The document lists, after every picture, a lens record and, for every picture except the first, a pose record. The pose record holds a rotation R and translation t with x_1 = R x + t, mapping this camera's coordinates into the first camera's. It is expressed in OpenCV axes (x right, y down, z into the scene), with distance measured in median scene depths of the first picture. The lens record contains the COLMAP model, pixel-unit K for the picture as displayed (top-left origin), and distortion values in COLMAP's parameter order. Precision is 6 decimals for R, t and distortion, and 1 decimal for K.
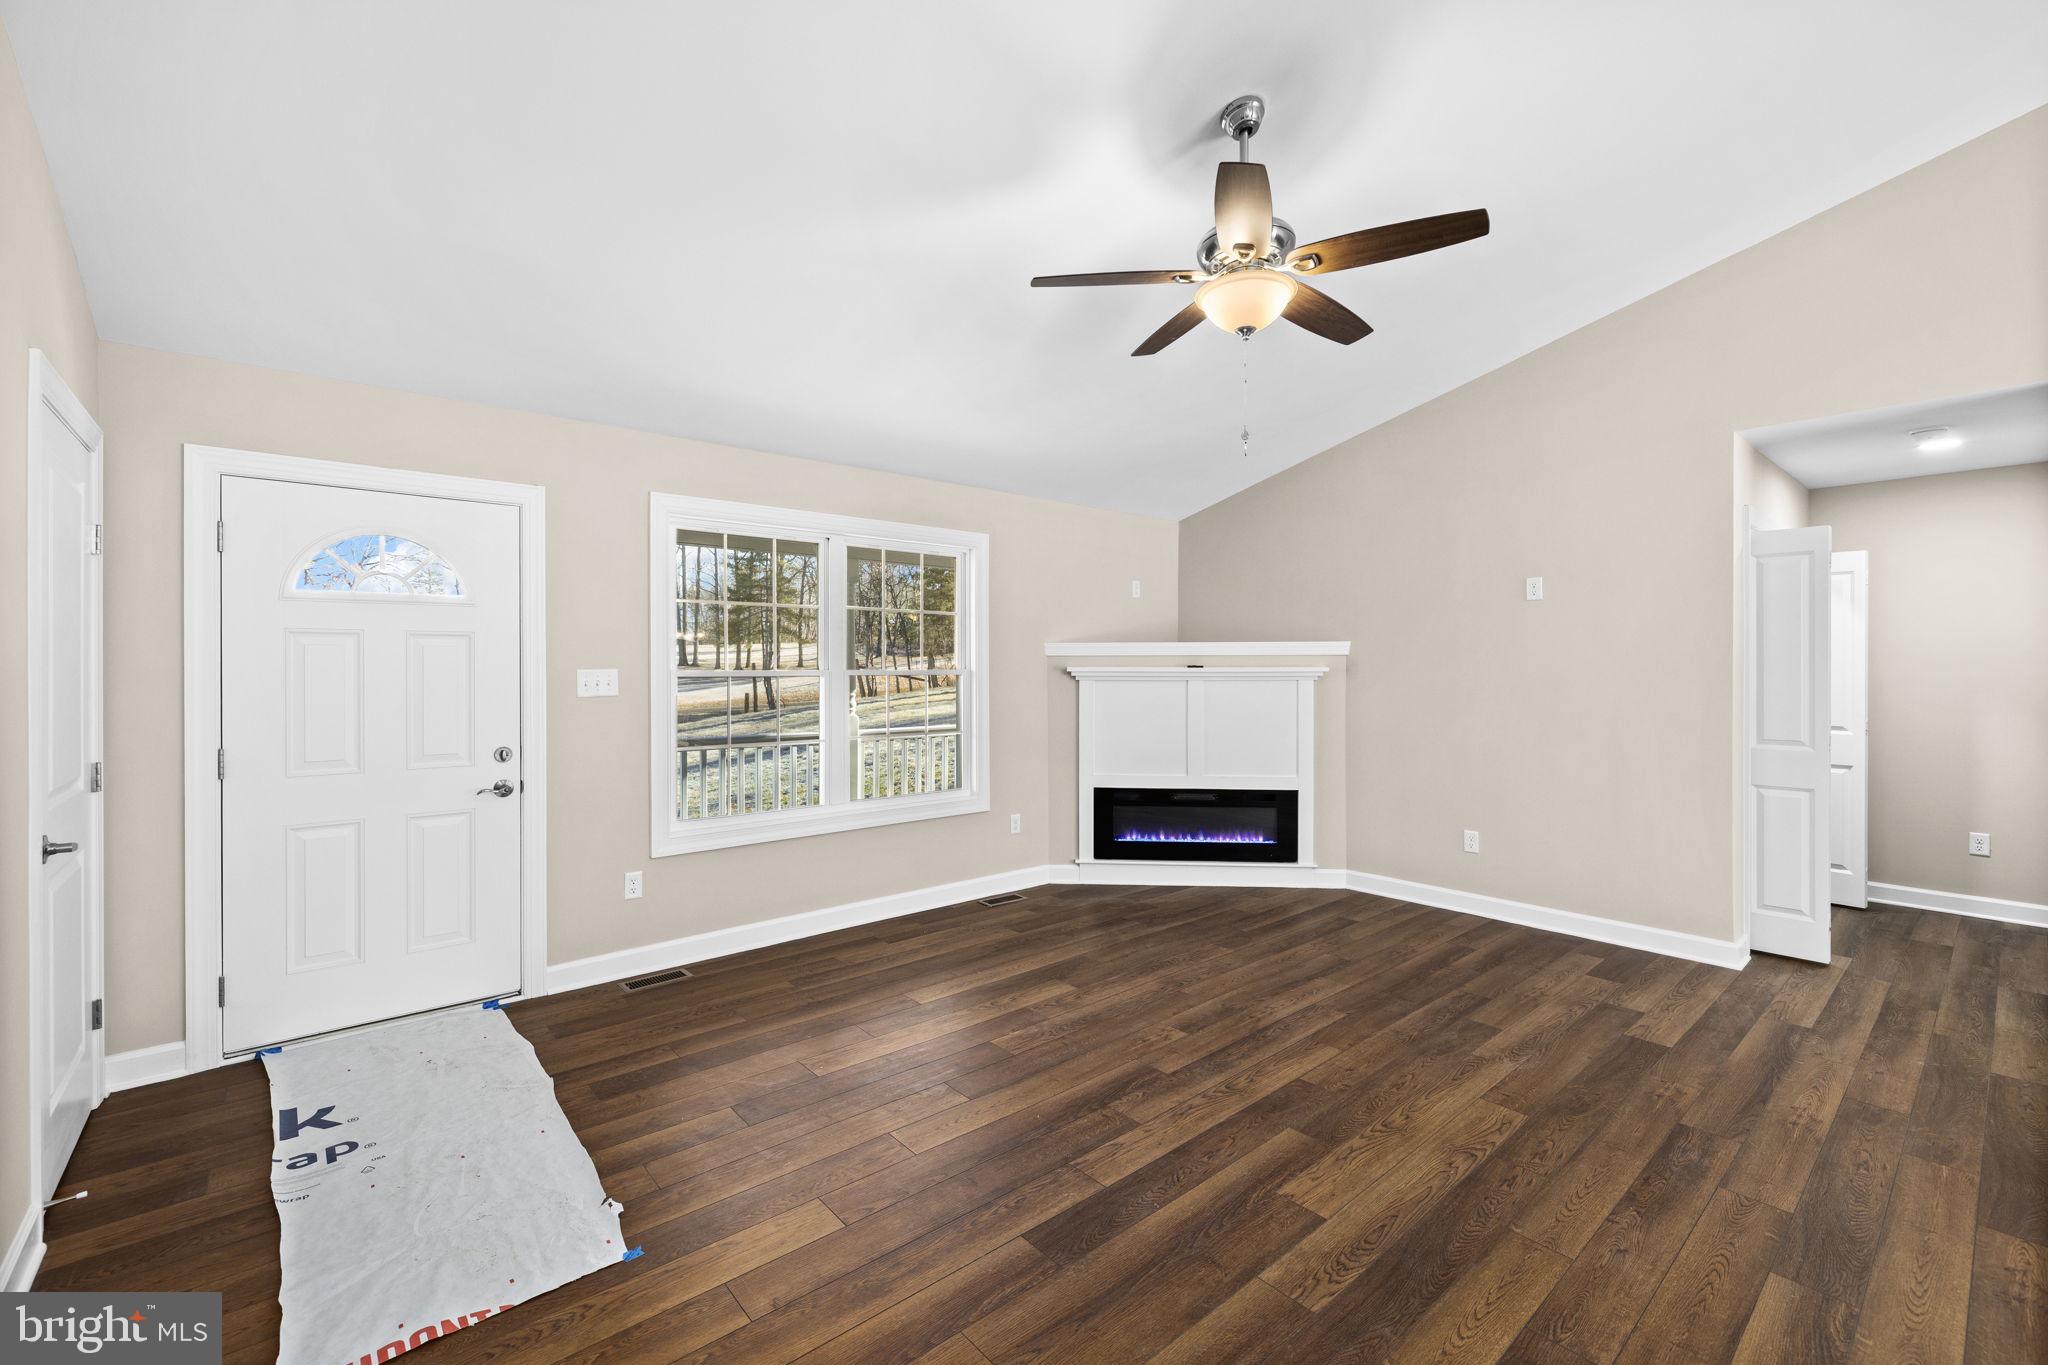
lens RADIAL K [[856.1, 0, 1018.1], [0, 856.1, 681.9], [0, 0, 1]] dist [-0.003047, -0.000311]
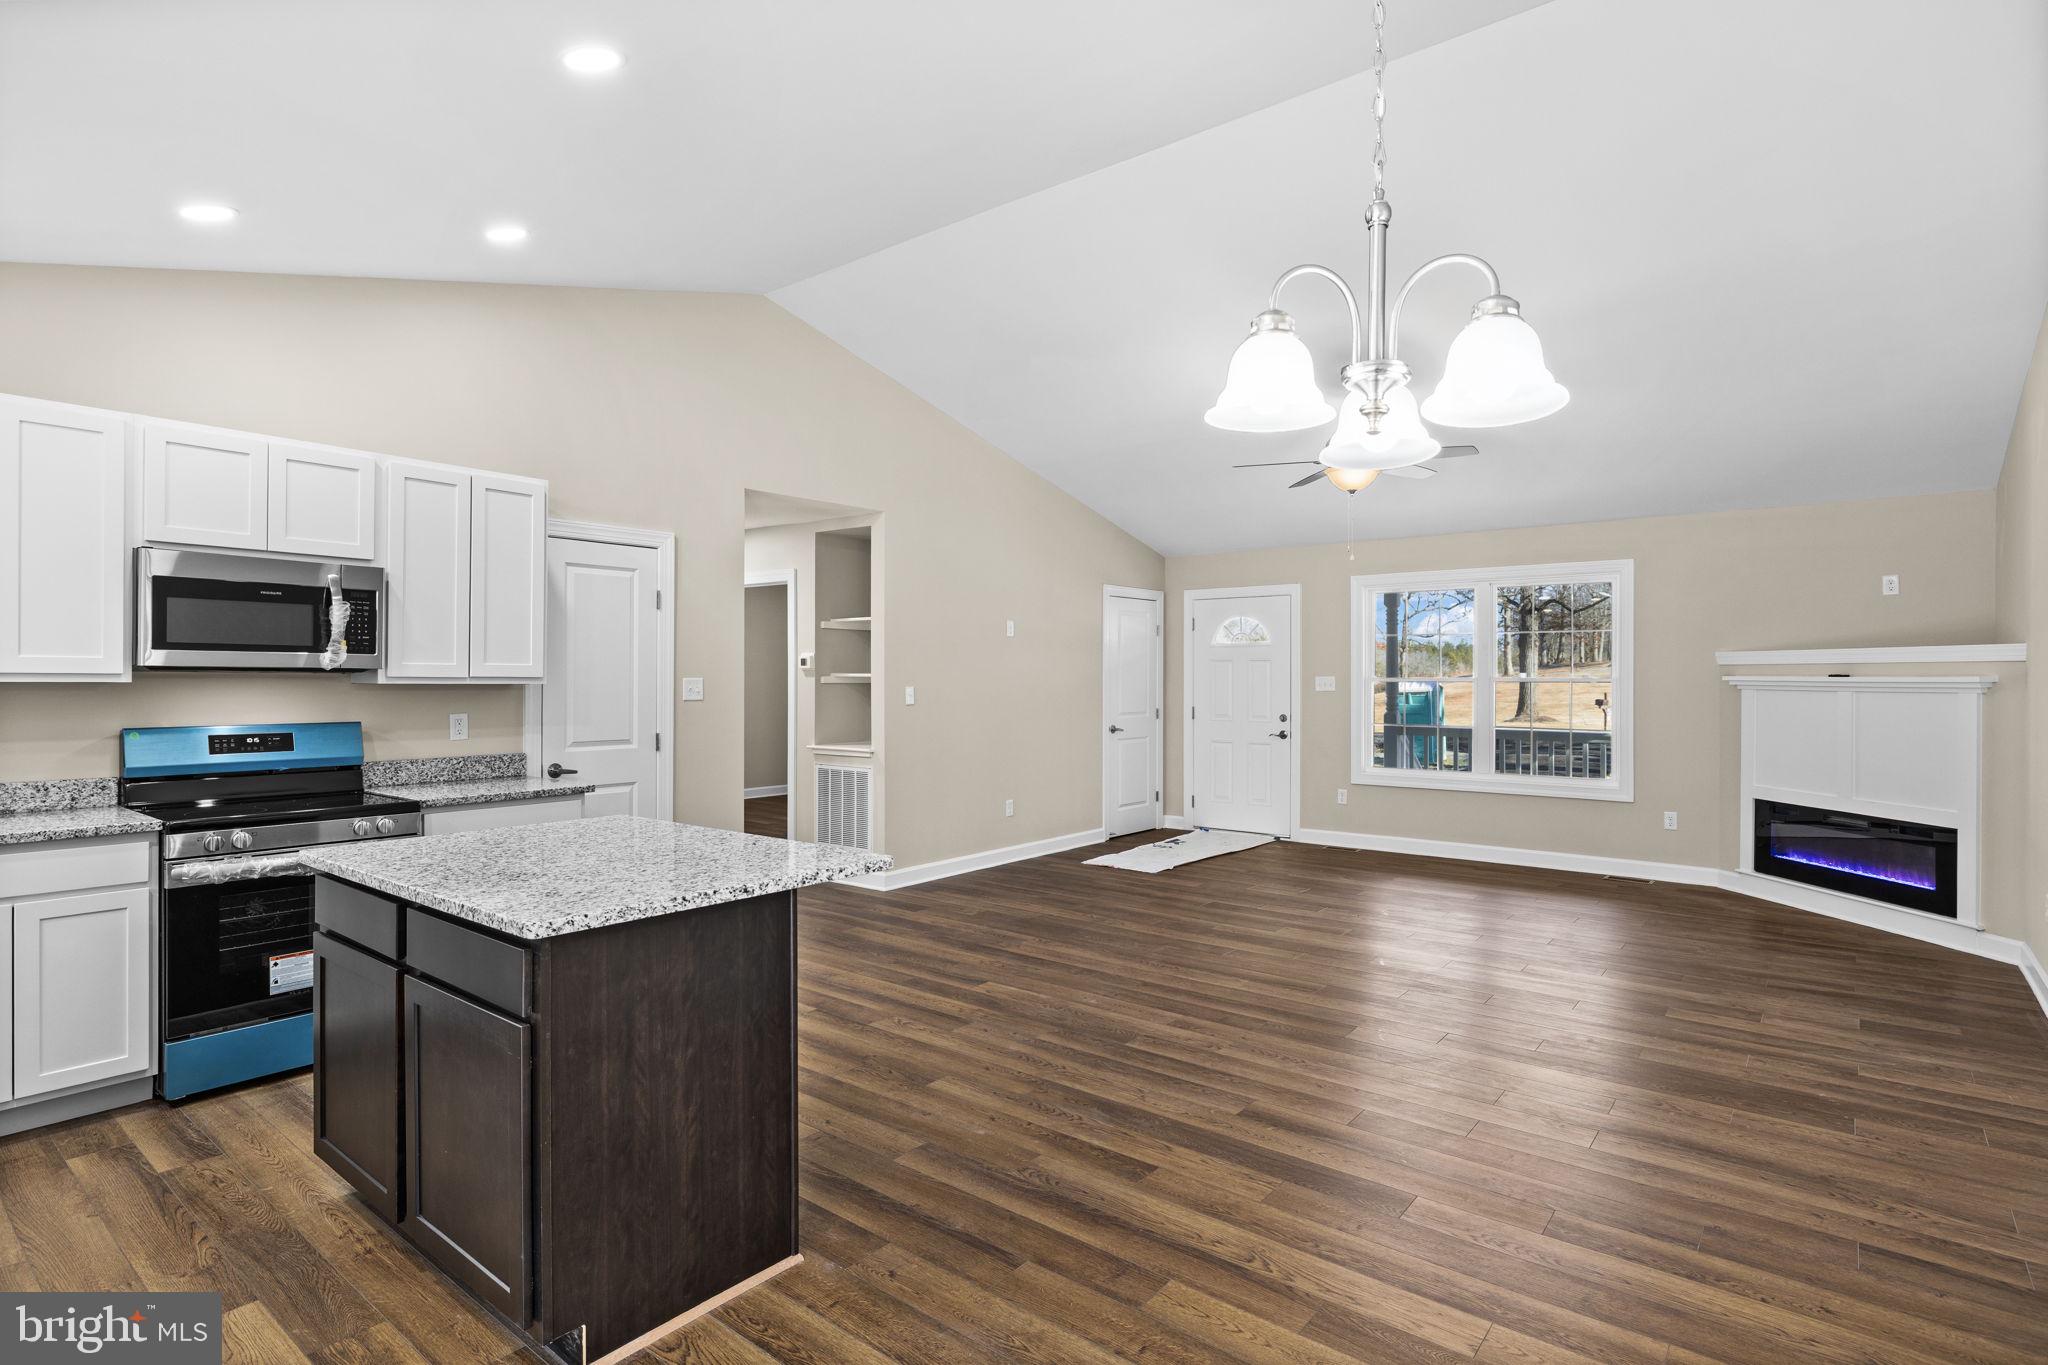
lens RADIAL K [[1052.5, 0, 1014.0], [0, 1052.5, 684.9], [0, 0, 1]] dist [-0.005277, 0.001616]
pose [[0.185168, 0.012950, -0.982622, 1.137846], [-0.015106, 0.999833, 0.010330, -0.007070], [0.982591, 0.012930, 0.185332, -0.064449]]
